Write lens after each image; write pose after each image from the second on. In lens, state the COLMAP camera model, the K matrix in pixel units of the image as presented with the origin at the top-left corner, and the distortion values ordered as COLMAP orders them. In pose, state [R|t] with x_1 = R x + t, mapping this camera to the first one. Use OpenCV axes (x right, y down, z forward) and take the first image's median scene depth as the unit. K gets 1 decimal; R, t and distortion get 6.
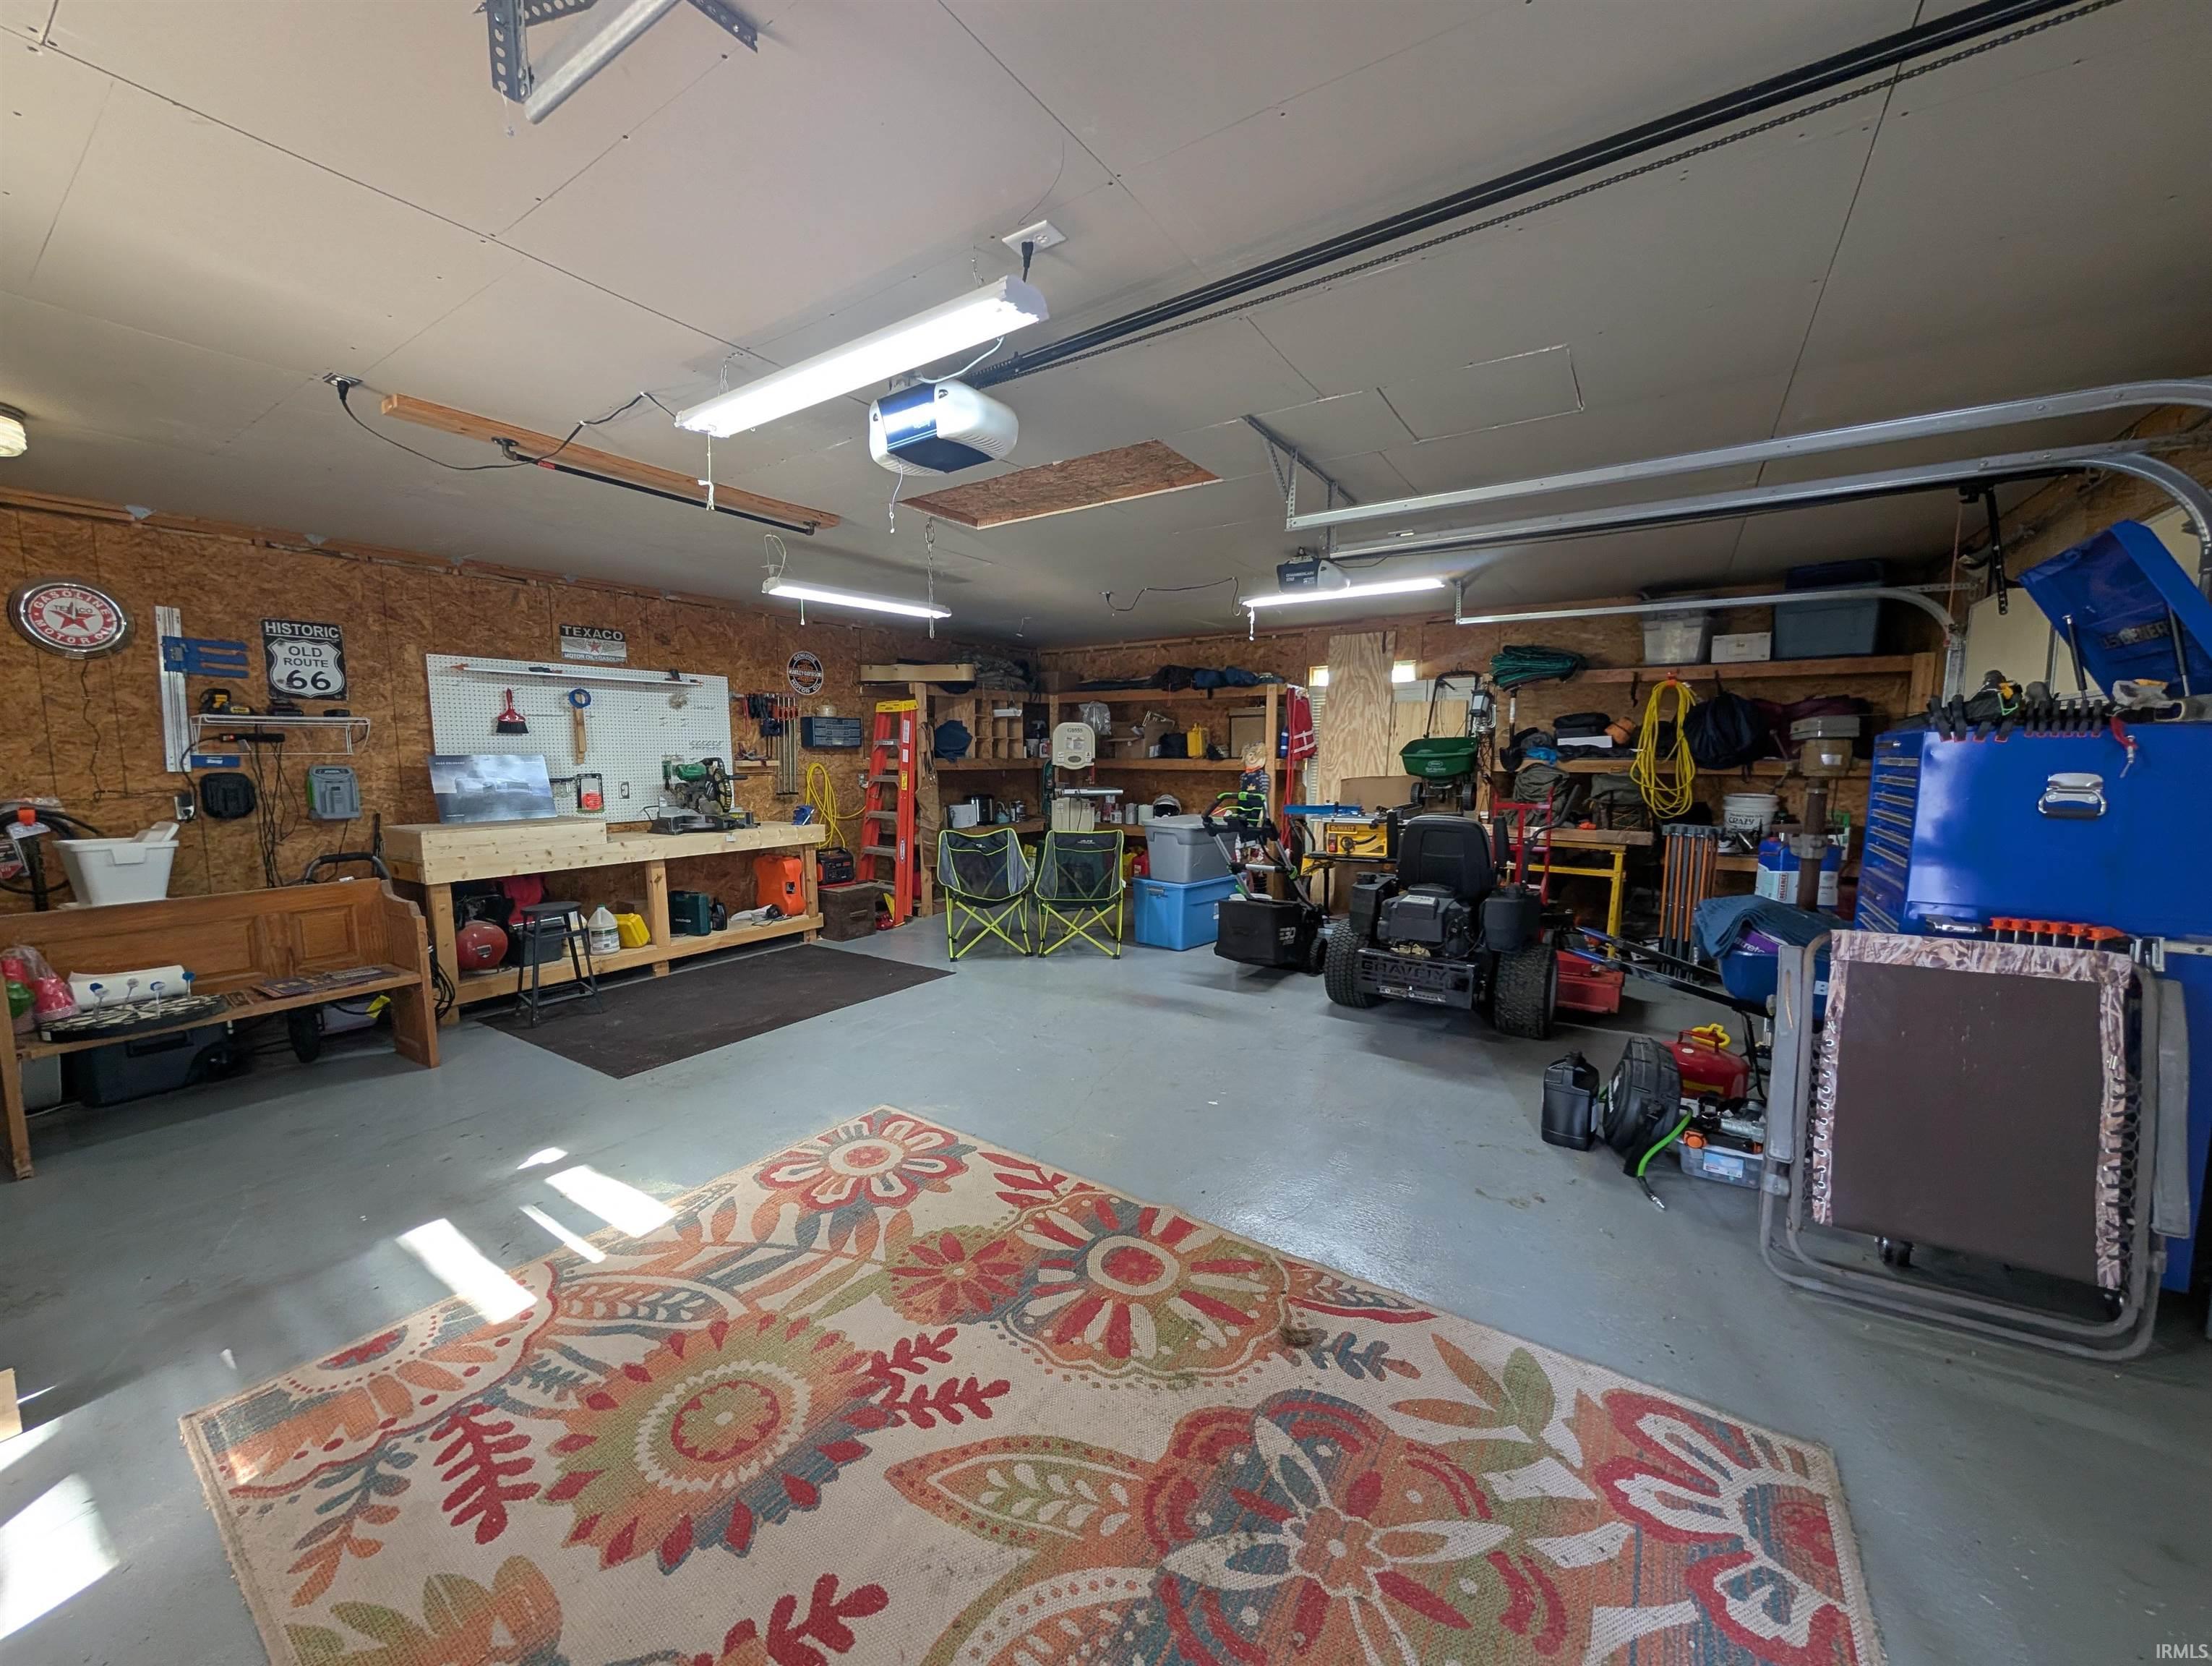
lens RADIAL K [[848.1, 0, 1095.4], [0, 848.1, 838.9], [0, 0, 1]] dist [-0.001930, -0.000005]
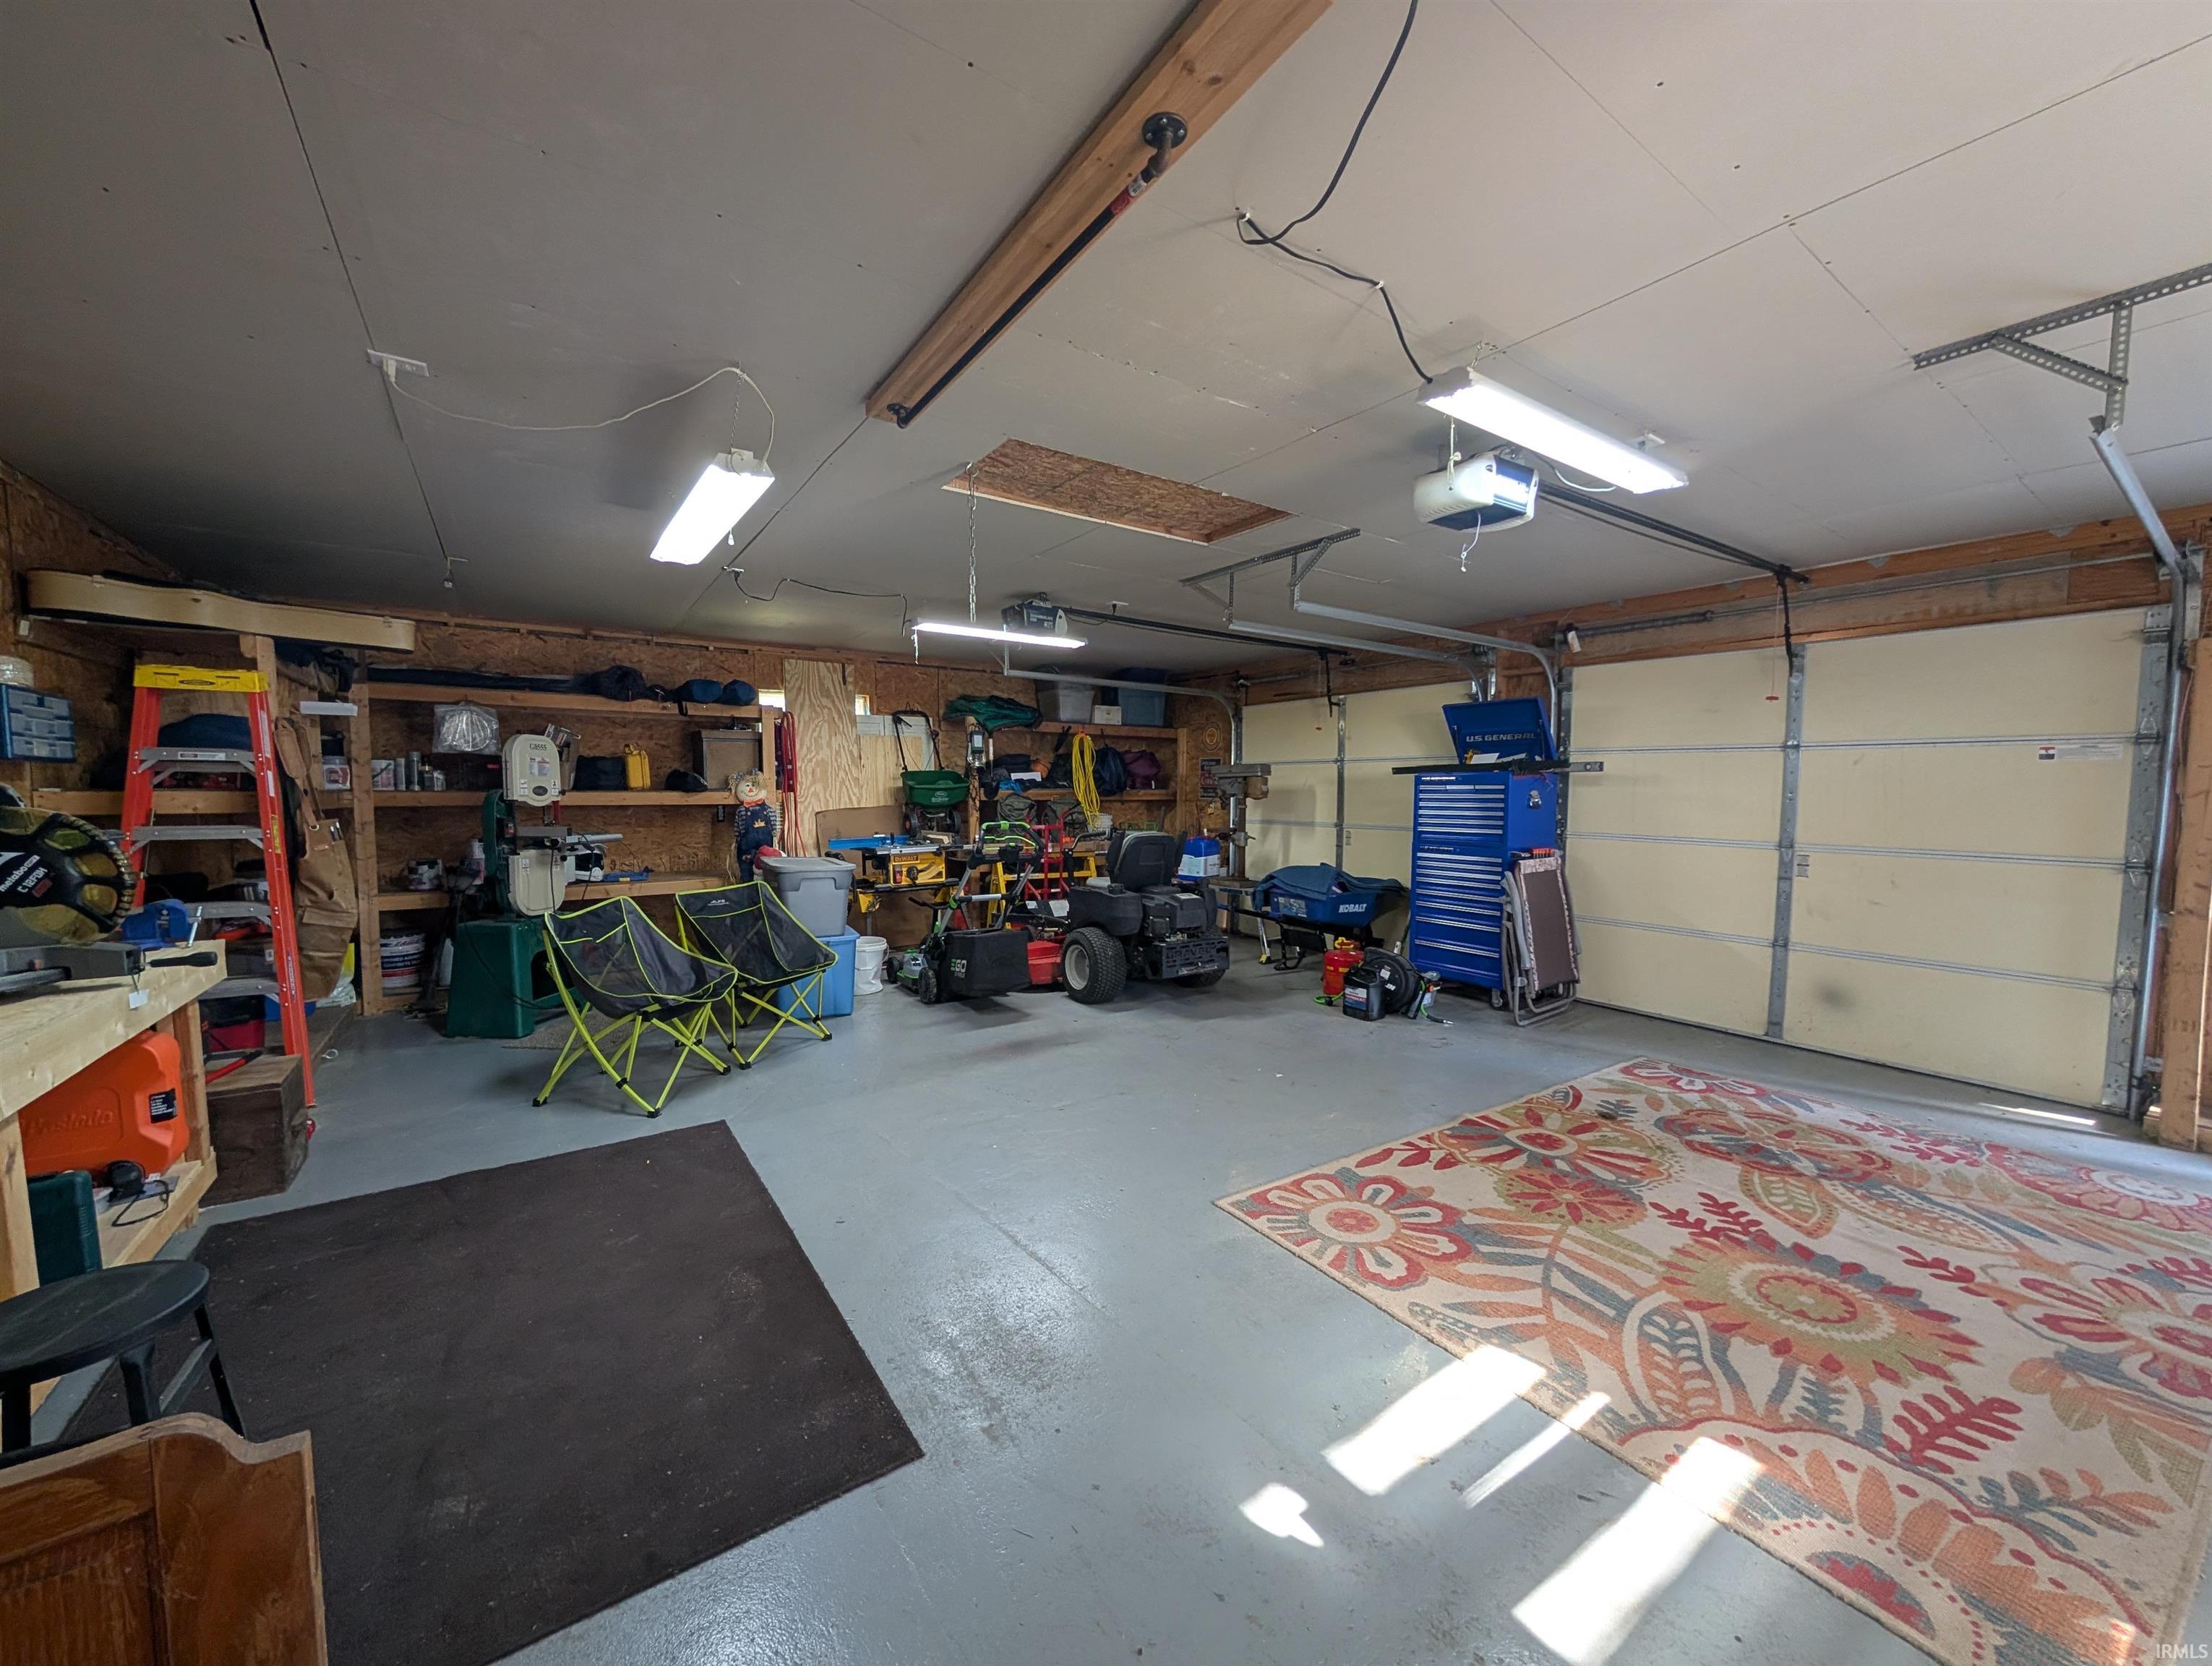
lens RADIAL K [[848.1, 0, 1101.5], [0, 848.1, 839.2], [0, 0, 1]] dist [-0.001930, -0.000005]
pose [[0.360122, -0.054074, 0.931337, -1.473750], [0.093271, 0.995404, 0.021728, -0.093851], [-0.928231, 0.079042, 0.363510, 1.102253]]
